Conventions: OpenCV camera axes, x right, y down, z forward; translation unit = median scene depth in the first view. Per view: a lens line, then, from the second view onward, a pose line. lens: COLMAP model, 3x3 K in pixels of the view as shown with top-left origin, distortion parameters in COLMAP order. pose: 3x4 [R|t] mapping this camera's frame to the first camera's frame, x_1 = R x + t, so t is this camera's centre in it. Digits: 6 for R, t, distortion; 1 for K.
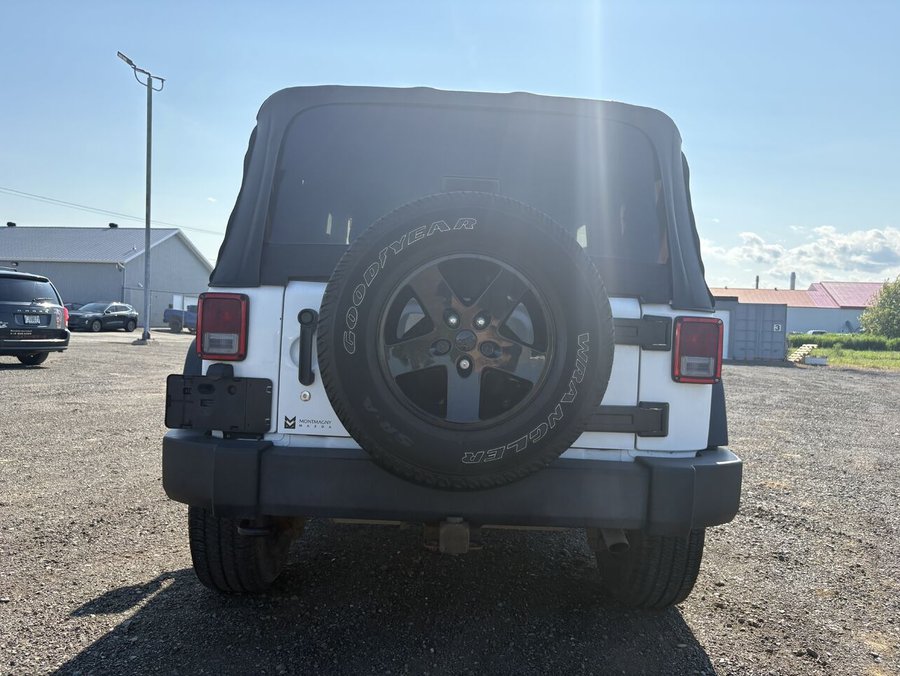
lens RADIAL K [[674.0, 0, 448.7], [0, 674.0, 339.8], [0, 0, 1]] dist [0.044446, -0.056108]
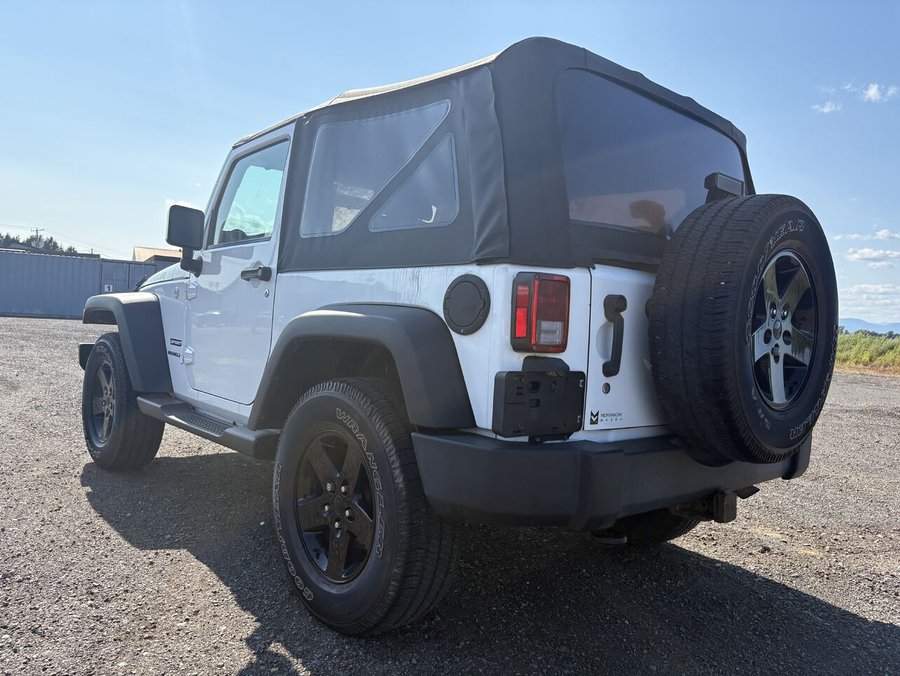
lens RADIAL K [[674.0, 0, 448.7], [0, 674.0, 339.8], [0, 0, 1]] dist [0.044446, -0.056108]
pose [[0.763254, -0.014906, 0.645926, -0.979602], [-0.016819, 0.998937, 0.042927, -0.020267], [-0.645879, -0.043628, 0.762192, 0.429579]]
